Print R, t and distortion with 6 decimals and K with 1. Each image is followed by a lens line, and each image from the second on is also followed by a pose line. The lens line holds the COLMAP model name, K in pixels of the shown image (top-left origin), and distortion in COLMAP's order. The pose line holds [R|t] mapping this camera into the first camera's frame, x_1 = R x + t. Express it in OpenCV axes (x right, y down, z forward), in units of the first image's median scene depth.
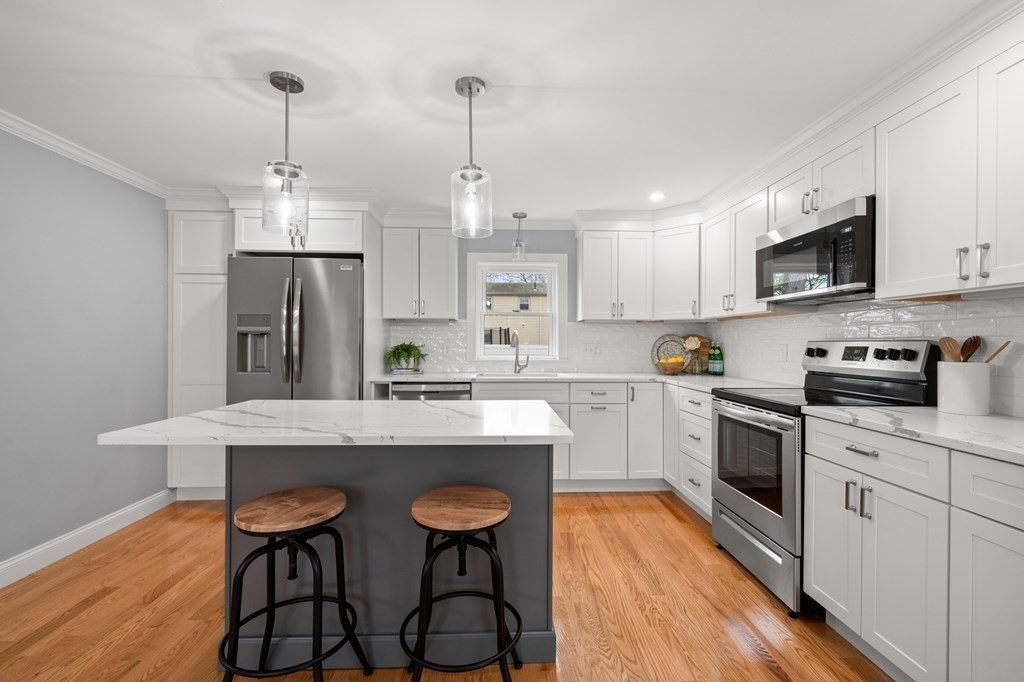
lens RADIAL K [[450.5, 0, 519.2], [0, 450.5, 342.9], [0, 0, 1]] dist [-0.001431, 0.000460]
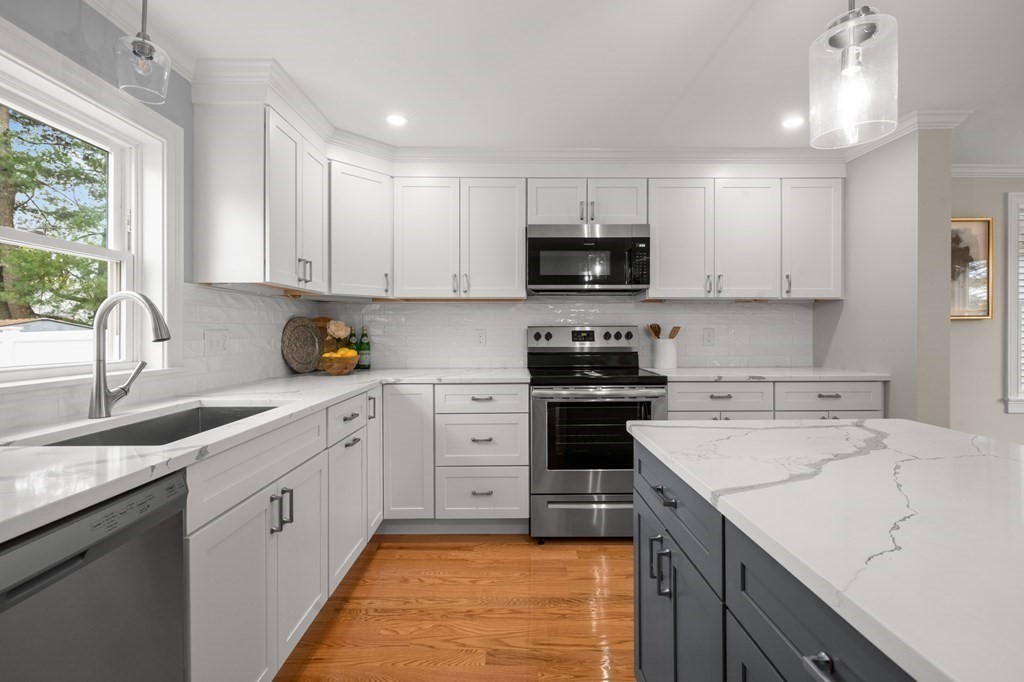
lens RADIAL K [[450.5, 0, 513.7], [0, 450.5, 331.5], [0, 0, 1]] dist [-0.001431, 0.000460]
pose [[0.038117, -0.005200, 0.999260, -0.496030], [0.003188, 0.999982, 0.005082, 0.003019], [-0.999268, 0.002992, 0.038132, 1.002683]]
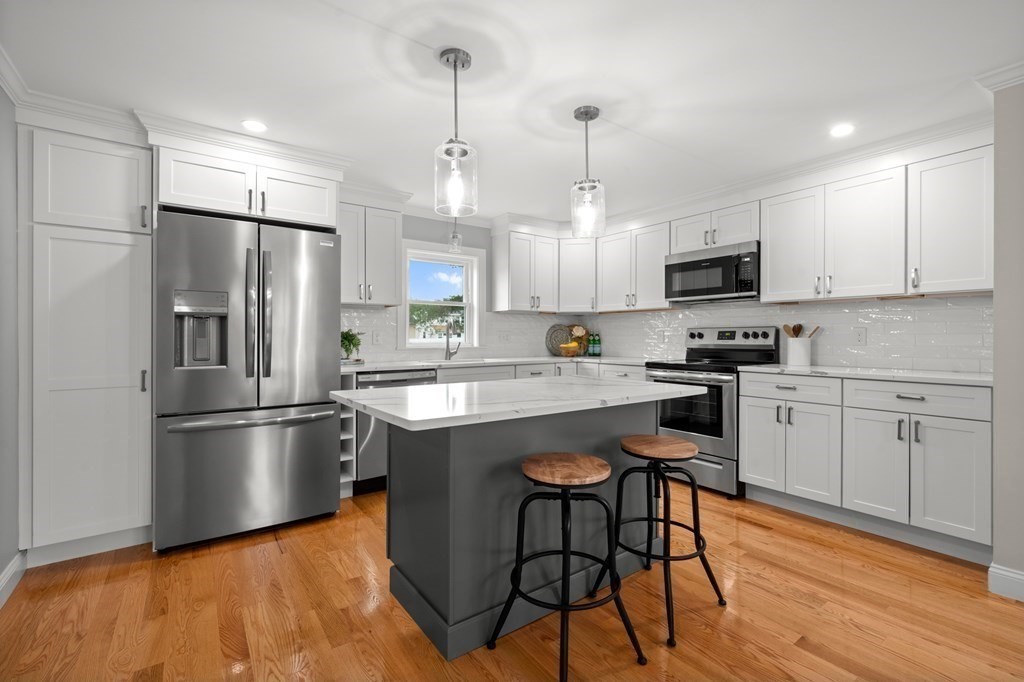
lens RADIAL K [[450.5, 0, 521.2], [0, 450.5, 337.6], [0, 0, 1]] dist [-0.001431, 0.000460]
pose [[0.829219, -0.006032, 0.558891, -0.660196], [0.005239, 0.999982, 0.003020, 0.019902], [-0.558899, 0.000423, 0.829236, 0.068425]]
